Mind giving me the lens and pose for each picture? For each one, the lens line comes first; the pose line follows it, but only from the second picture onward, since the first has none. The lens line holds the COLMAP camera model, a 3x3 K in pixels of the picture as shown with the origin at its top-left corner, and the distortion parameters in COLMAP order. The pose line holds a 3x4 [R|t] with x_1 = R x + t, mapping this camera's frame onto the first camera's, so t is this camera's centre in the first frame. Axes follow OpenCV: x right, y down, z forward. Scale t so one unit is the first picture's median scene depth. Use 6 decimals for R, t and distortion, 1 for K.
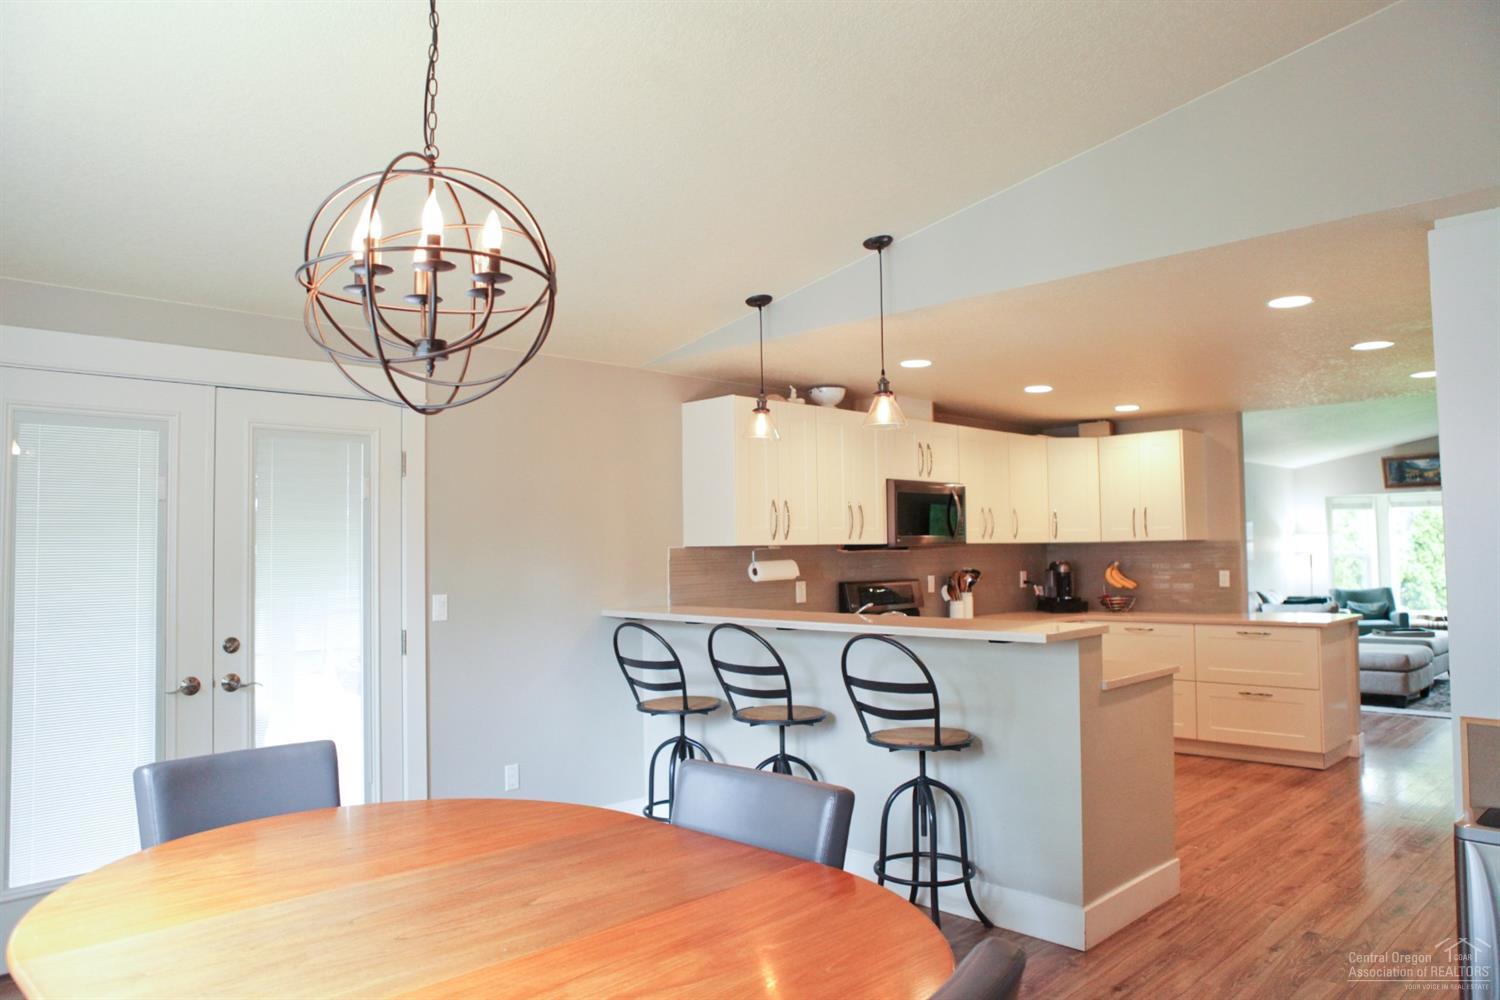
lens RADIAL K [[1044.5, 0, 752.7], [0, 1044.5, 526.7], [0, 0, 1]] dist [-0.002705, -0.000728]
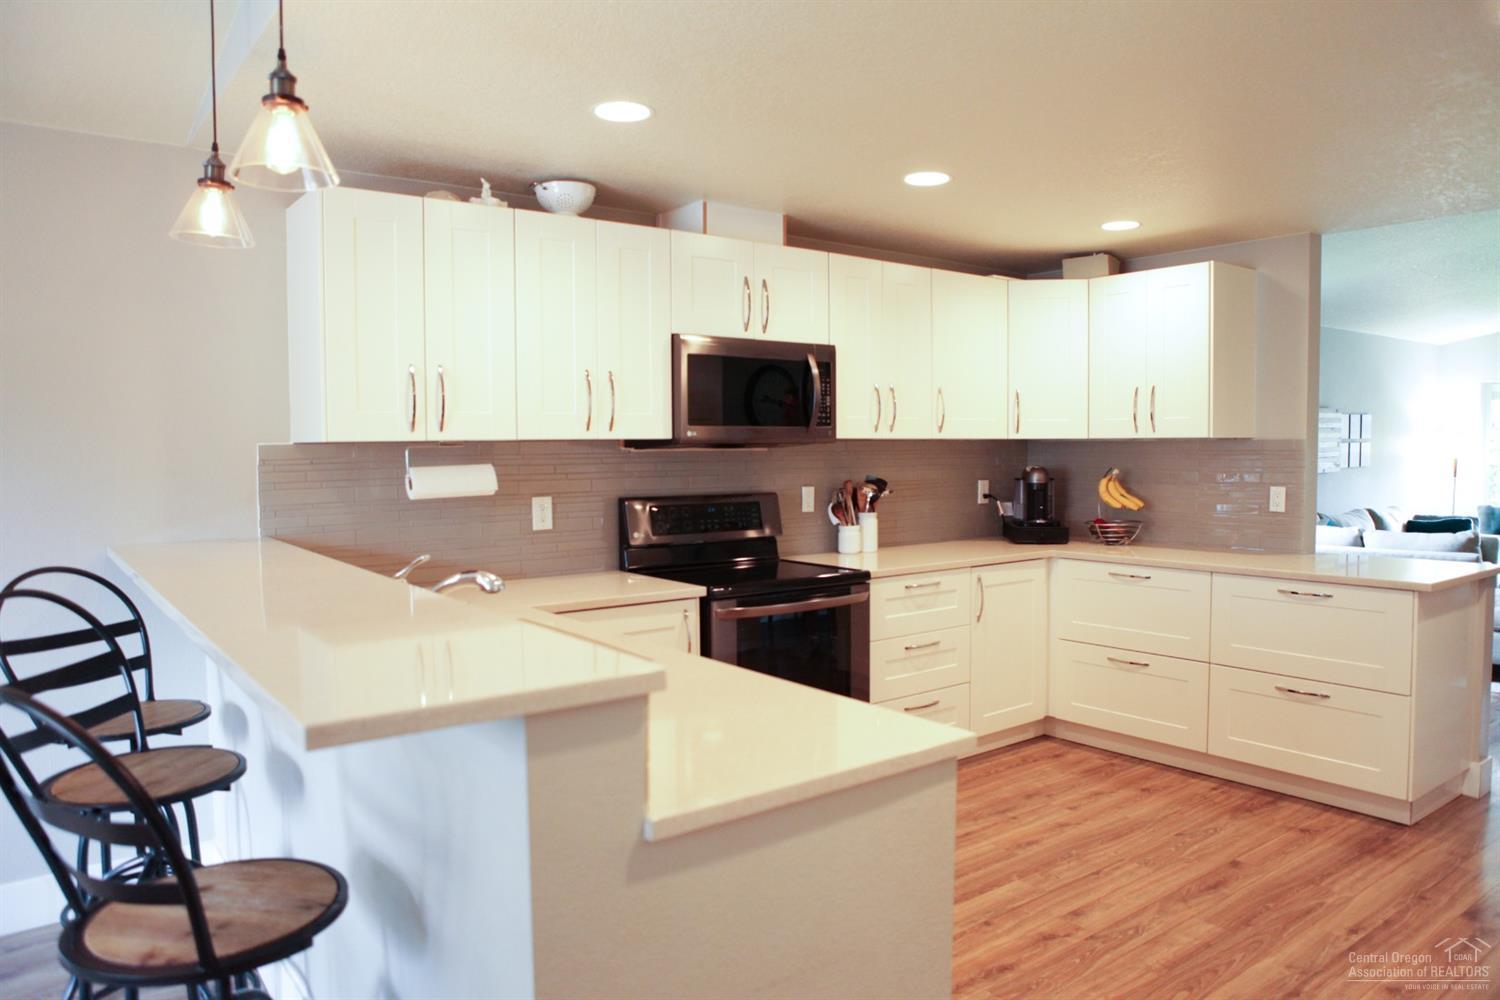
lens RADIAL K [[1004.1, 0, 750.0], [0, 1004.1, 500.0], [0, 0, 1]] dist [-0.063081, 0.045620]
pose [[0.987727, 0.019562, -0.154958, 0.231328], [-0.006536, 0.996434, 0.084124, 0.001571], [0.156051, -0.082079, 0.984333, 0.361461]]
